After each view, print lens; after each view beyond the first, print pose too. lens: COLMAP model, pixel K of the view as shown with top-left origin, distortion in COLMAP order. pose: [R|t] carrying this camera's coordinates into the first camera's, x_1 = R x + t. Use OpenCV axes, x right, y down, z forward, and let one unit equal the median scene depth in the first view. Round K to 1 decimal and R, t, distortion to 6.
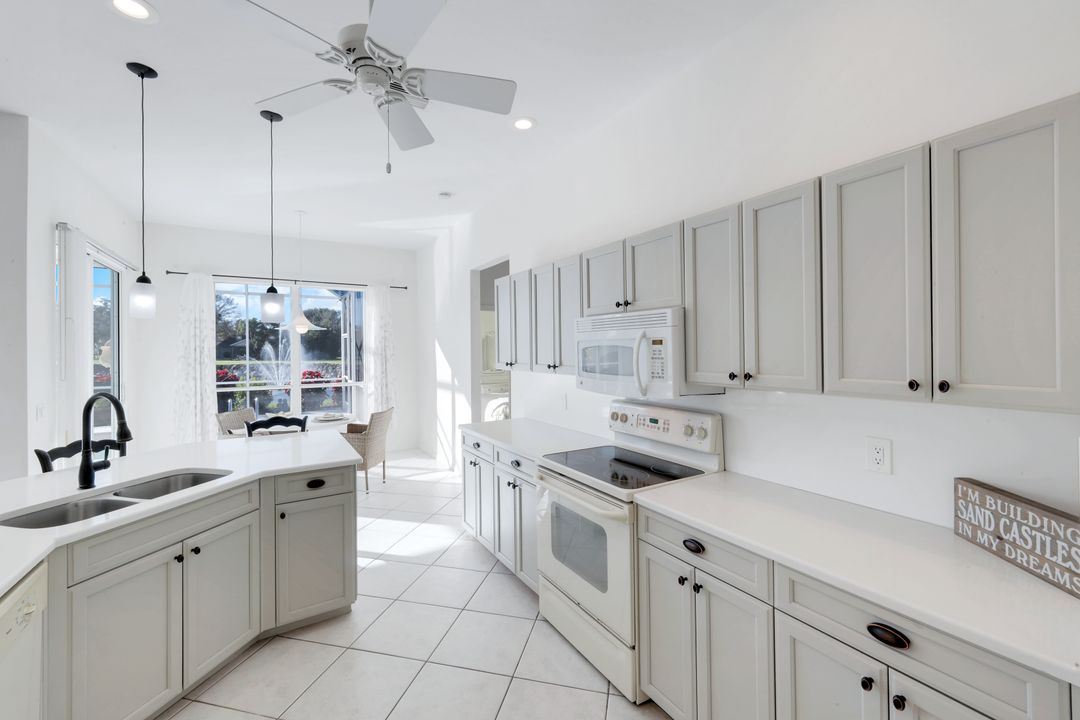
lens RADIAL K [[419.1, 0, 535.6], [0, 419.1, 349.1], [0, 0, 1]] dist [-0.016664, 0.000185]
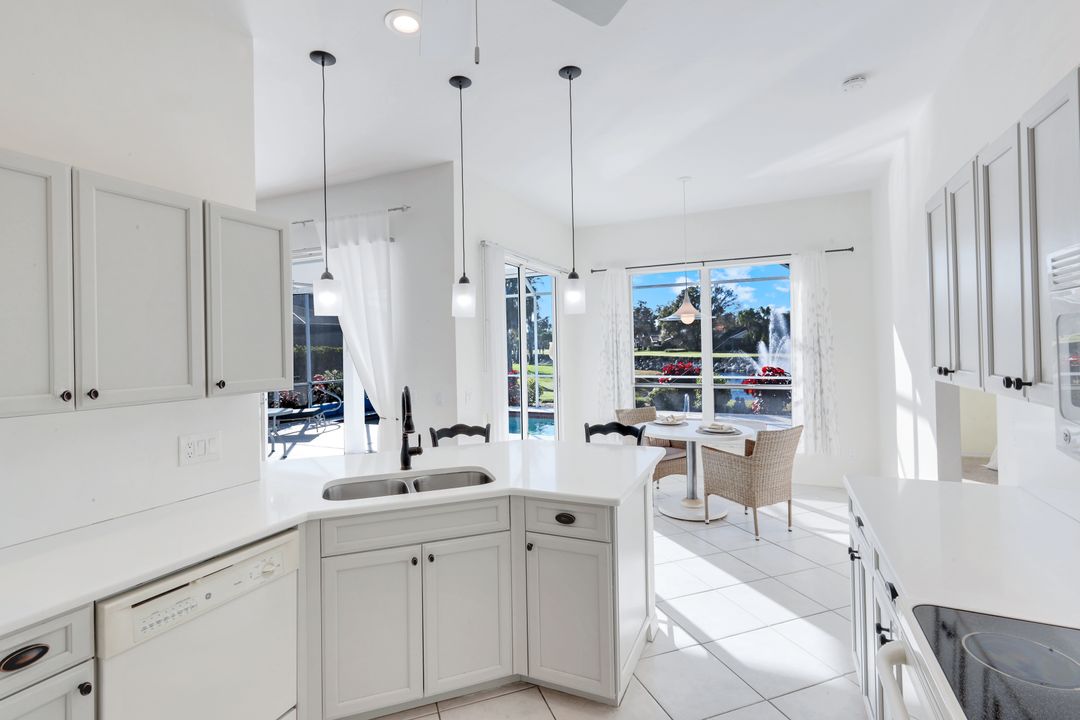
lens RADIAL K [[494.6, 0, 565.6], [0, 494.6, 345.9], [0, 0, 1]] dist [-0.006059, -0.000188]
pose [[0.570317, -0.004100, -0.821415, 0.140412], [0.013344, 0.999902, 0.004274, -0.000956], [0.821316, -0.013399, 0.570316, 0.293332]]
